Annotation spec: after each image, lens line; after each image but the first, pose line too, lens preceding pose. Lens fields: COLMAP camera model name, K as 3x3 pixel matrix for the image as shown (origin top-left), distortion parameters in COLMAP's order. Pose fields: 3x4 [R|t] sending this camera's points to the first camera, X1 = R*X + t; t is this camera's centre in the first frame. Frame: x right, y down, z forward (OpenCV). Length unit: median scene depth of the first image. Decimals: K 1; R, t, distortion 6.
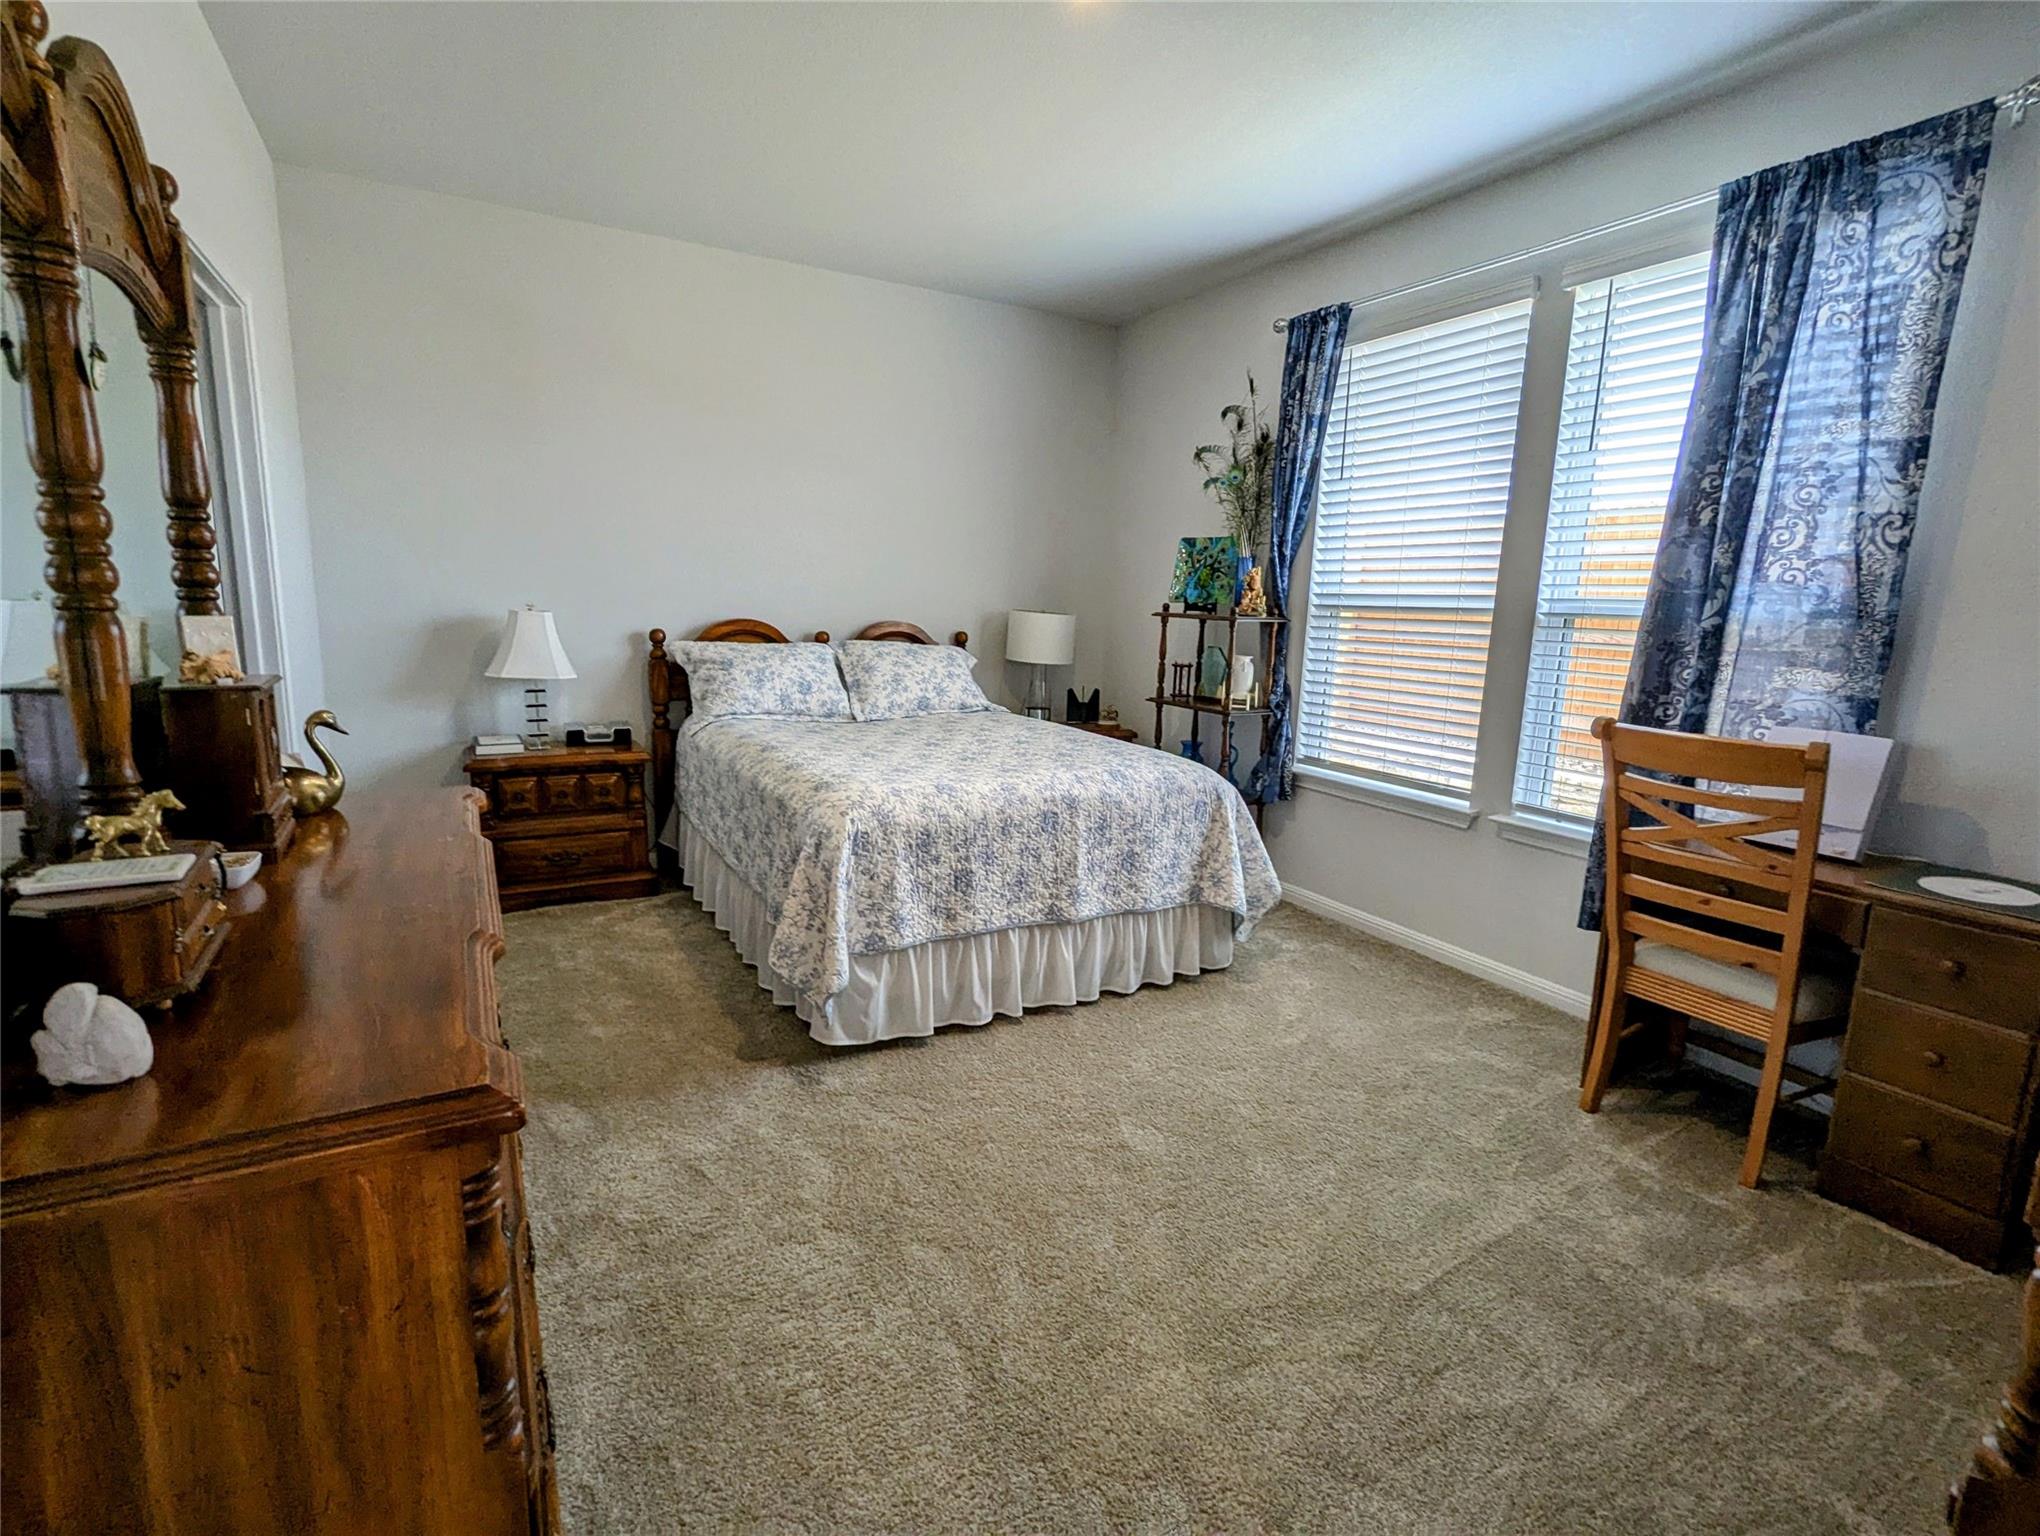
lens RADIAL K [[969.8, 0, 1013.2], [0, 969.8, 768.9], [0, 0, 1]] dist [-0.000630, 0.000777]
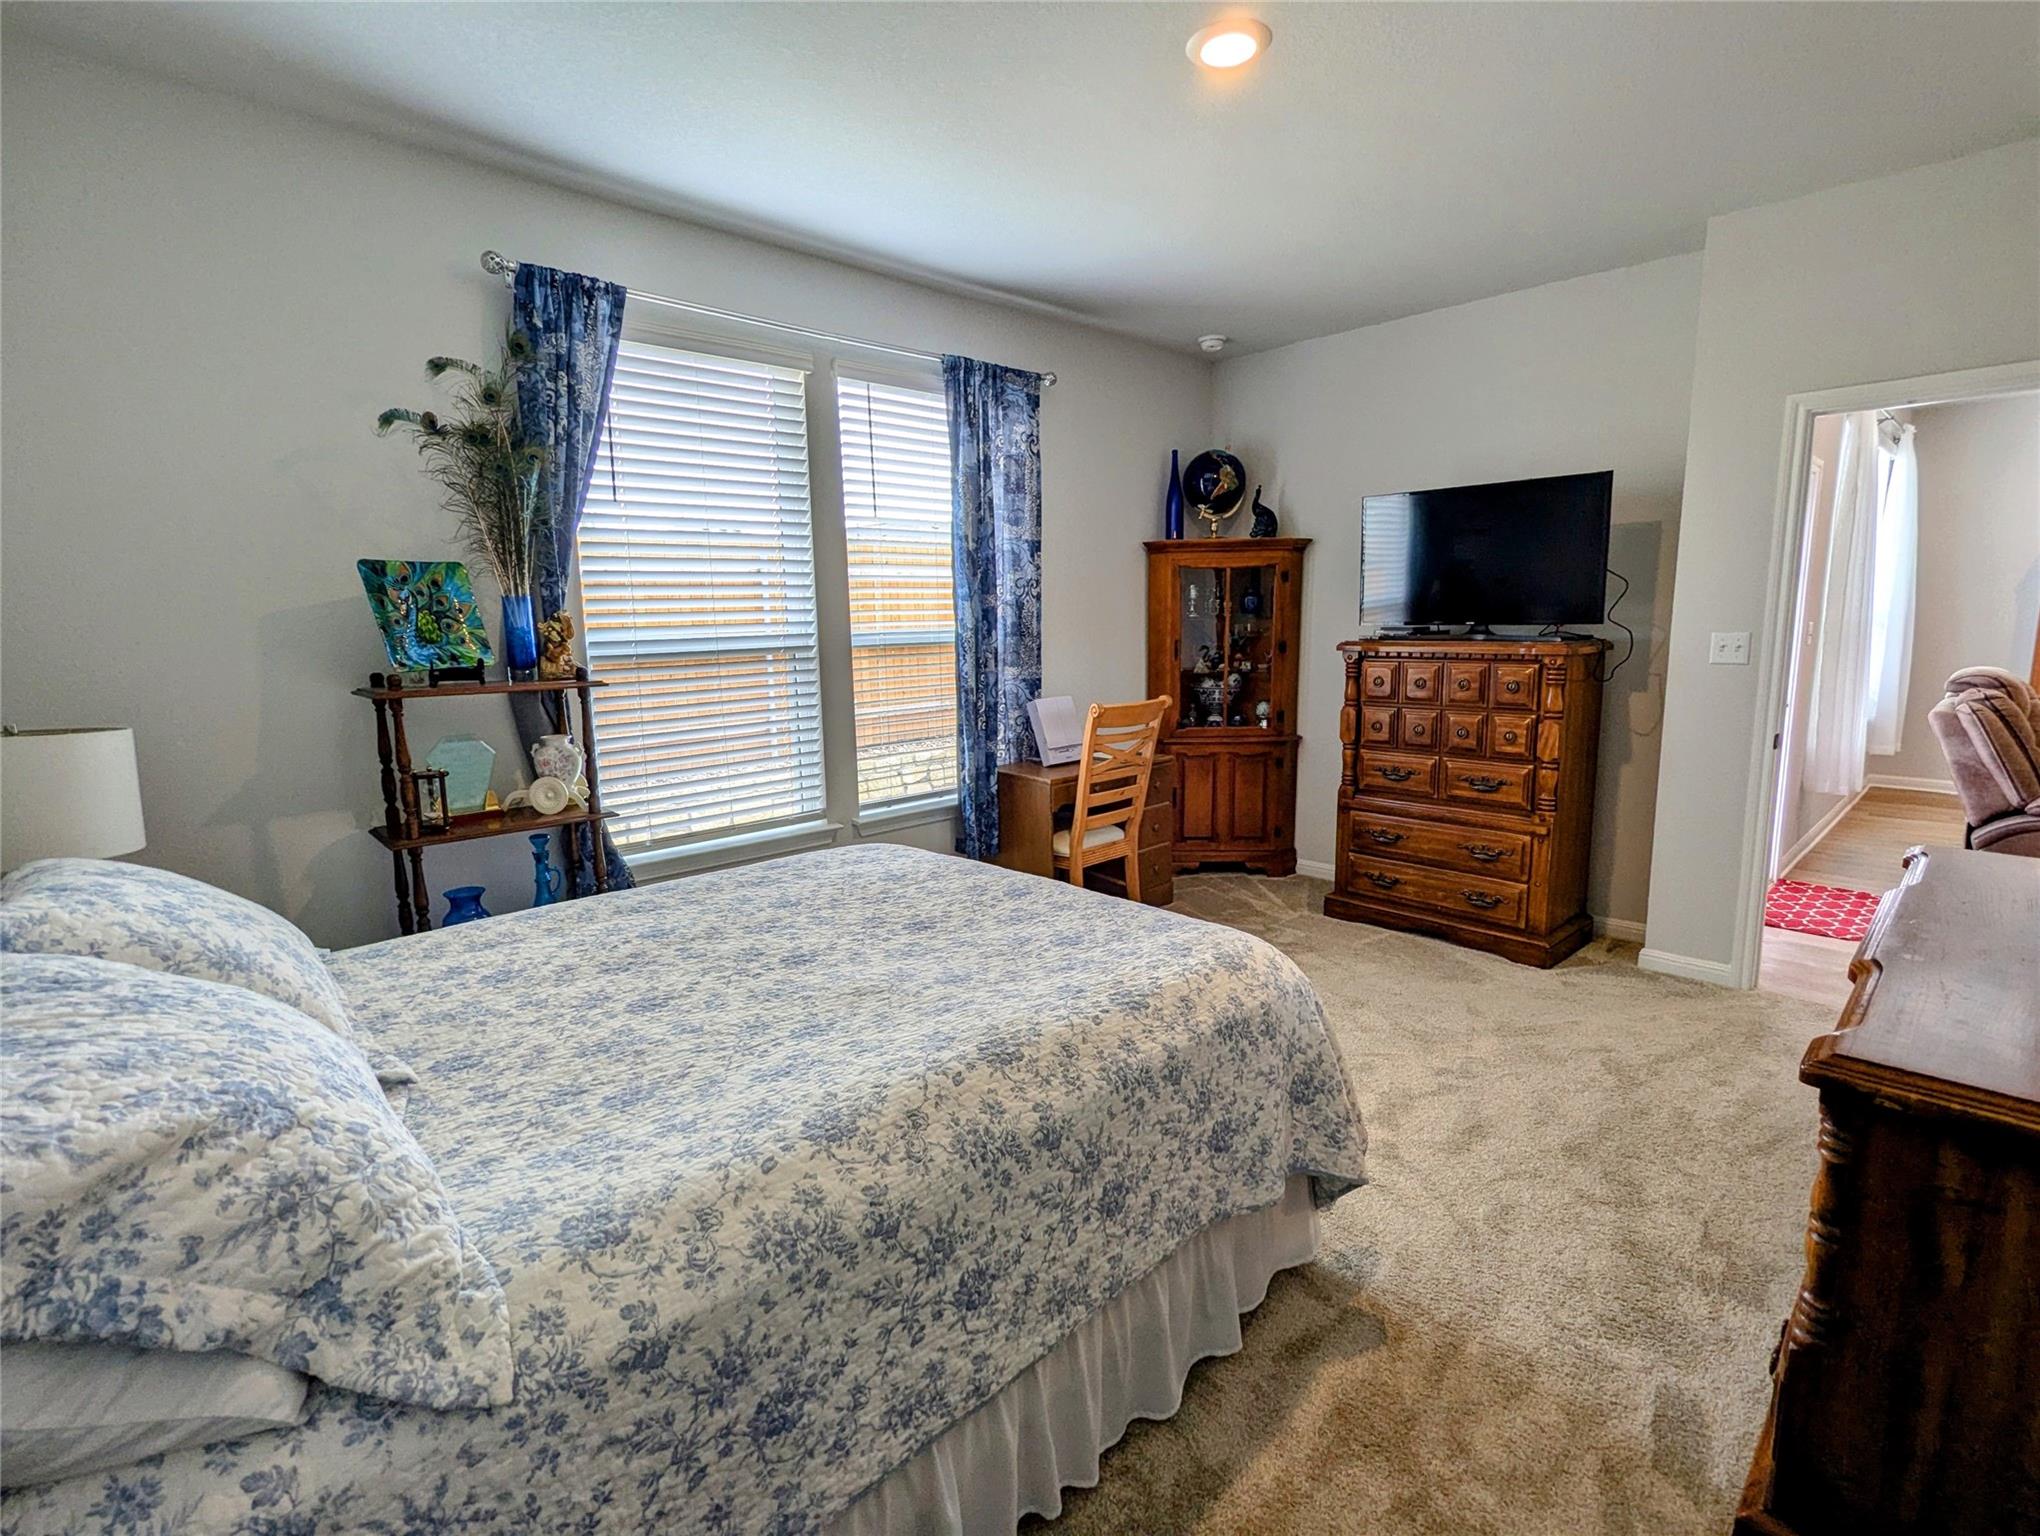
lens RADIAL K [[969.8, 0, 1017.6], [0, 969.8, 772.6], [0, 0, 1]] dist [-0.000630, 0.000777]
pose [[-0.244812, -0.179637, 0.952784, -0.726534], [0.183993, 0.956223, 0.227561, -0.263806], [-0.951953, 0.231015, -0.201043, 1.161194]]
